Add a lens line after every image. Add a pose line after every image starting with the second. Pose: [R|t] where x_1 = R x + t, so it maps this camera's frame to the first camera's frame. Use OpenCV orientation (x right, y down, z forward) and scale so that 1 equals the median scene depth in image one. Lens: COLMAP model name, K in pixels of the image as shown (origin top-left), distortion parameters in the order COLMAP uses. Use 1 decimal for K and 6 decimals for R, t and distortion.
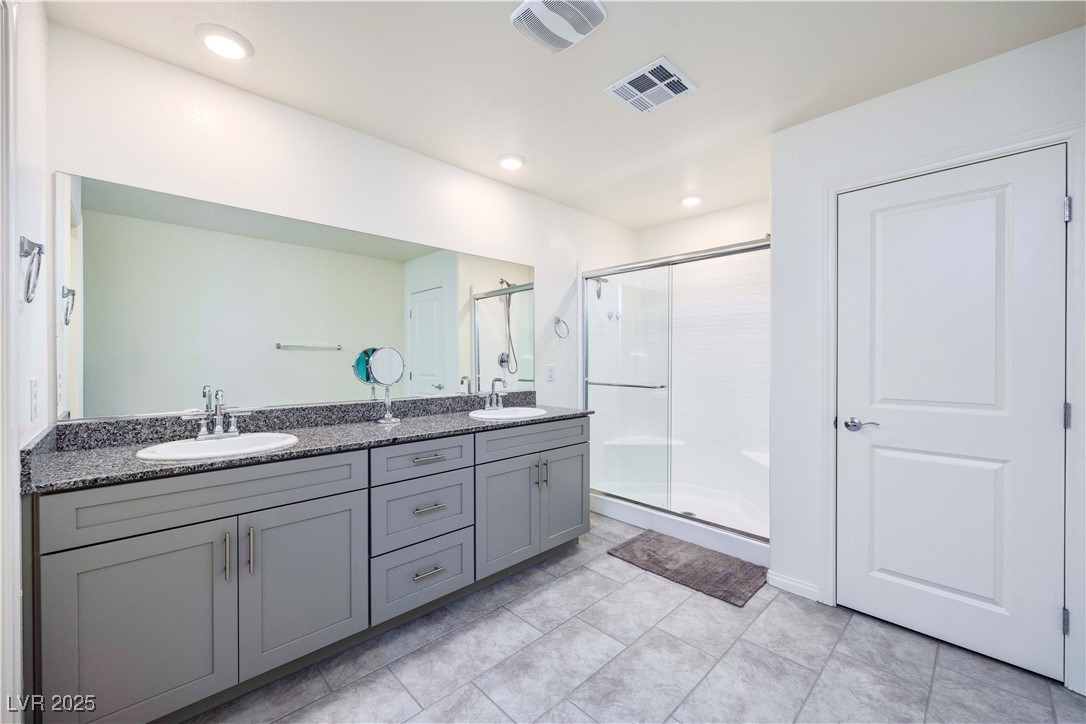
lens RADIAL K [[427.0, 0, 541.6], [0, 427.0, 348.8], [0, 0, 1]] dist [0.001054, 0.000019]
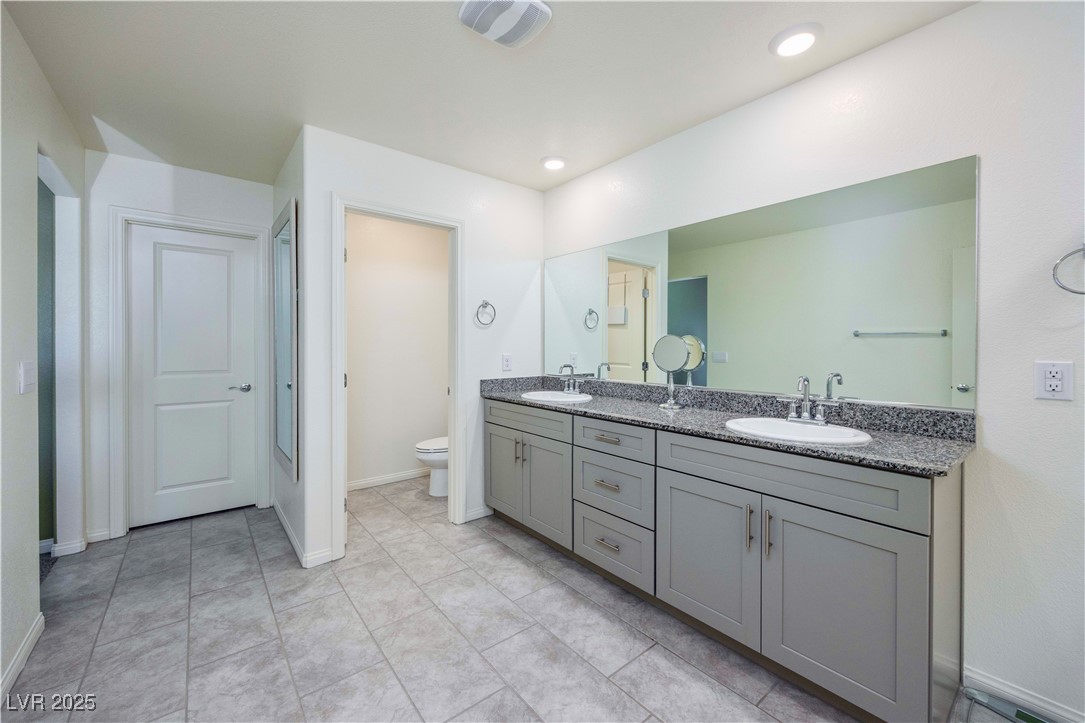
lens RADIAL K [[430.1, 0, 539.1], [0, 430.1, 359.2], [0, 0, 1]] dist [0.001142, -0.000093]
pose [[-0.089576, 0.021894, -0.995739, 0.797942], [0.013515, 0.999693, 0.020765, 0.036480], [0.995888, -0.011598, -0.089844, 0.914574]]
